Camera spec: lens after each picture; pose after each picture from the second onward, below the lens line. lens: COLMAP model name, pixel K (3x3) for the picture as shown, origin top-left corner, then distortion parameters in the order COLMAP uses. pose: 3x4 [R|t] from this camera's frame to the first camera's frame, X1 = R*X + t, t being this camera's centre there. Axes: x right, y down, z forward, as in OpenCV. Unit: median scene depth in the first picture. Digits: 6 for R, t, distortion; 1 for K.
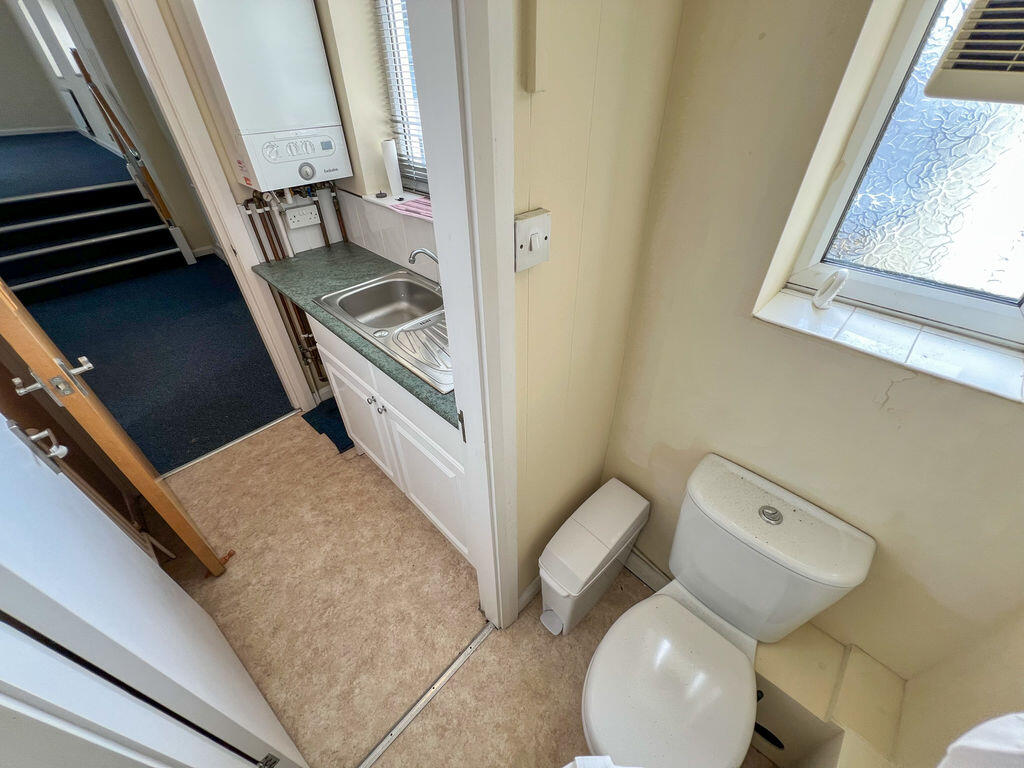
lens RADIAL K [[410.6, 0, 514.9], [0, 410.6, 385.9], [0, 0, 1]] dist [0.001055, -0.000178]
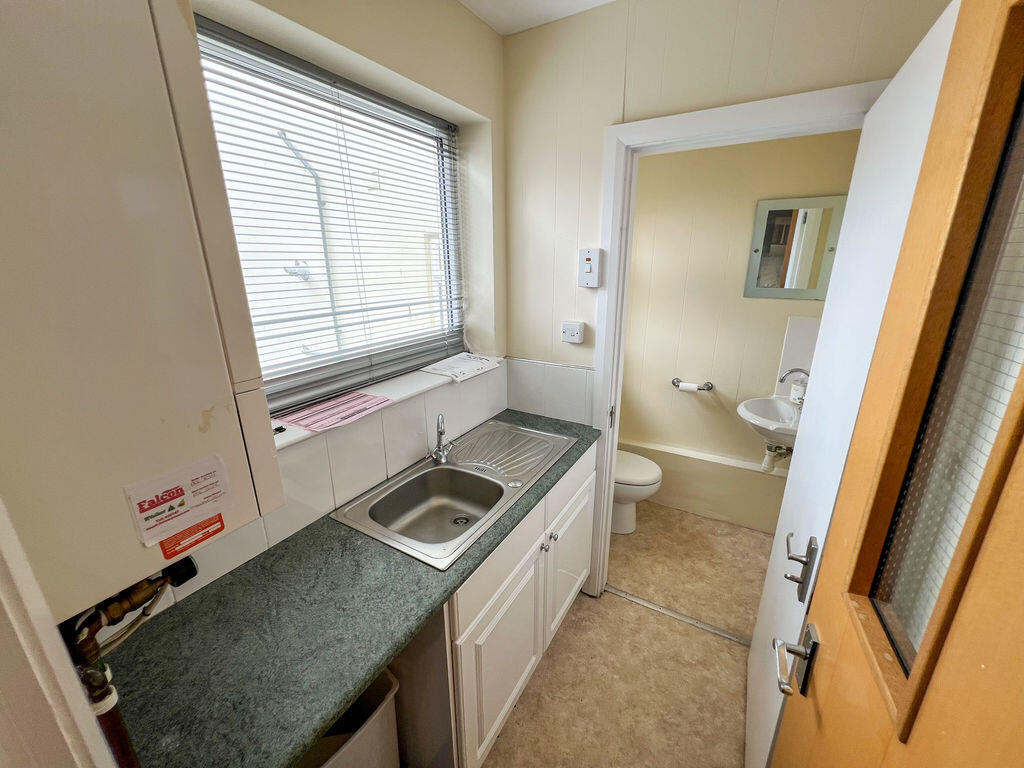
lens RADIAL K [[410.6, 0, 513.0], [0, 410.6, 380.9], [0, 0, 1]] dist [0.001055, -0.000178]
pose [[-0.247752, -0.269285, 0.930647, -0.982418], [0.605933, 0.706463, 0.365725, -0.549999], [-0.755953, 0.654519, -0.011859, 0.724875]]
